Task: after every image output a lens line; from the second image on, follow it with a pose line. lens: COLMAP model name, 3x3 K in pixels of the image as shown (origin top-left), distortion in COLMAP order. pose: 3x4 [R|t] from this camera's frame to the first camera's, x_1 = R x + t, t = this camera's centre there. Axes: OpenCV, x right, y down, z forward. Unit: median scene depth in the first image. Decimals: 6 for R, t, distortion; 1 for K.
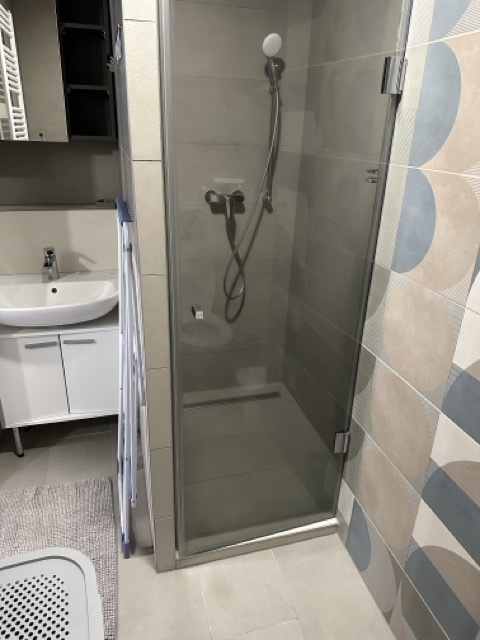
lens RADIAL K [[452.9, 0, 240.0], [0, 452.9, 320.0], [0, 0, 1]] dist [0.004944, 0.000355]
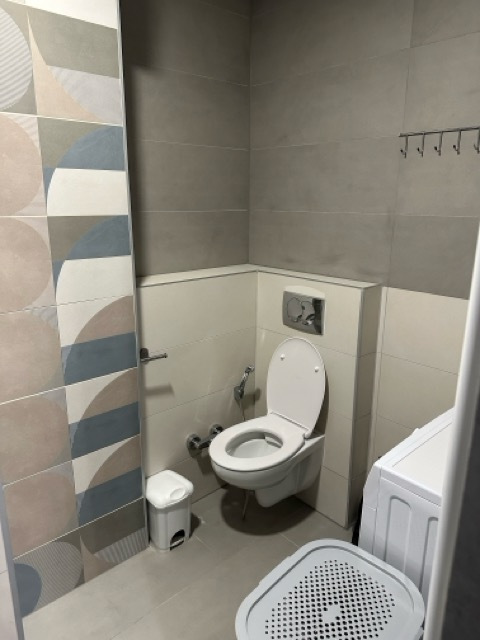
lens RADIAL K [[452.9, 0, 240.0], [0, 452.9, 320.0], [0, 0, 1]] dist [0.004944, 0.000355]
pose [[-0.443278, -0.269826, 0.854809, -0.956158], [0.333488, 0.835524, 0.436675, -0.407004], [-0.832040, 0.478637, -0.280386, 0.921878]]
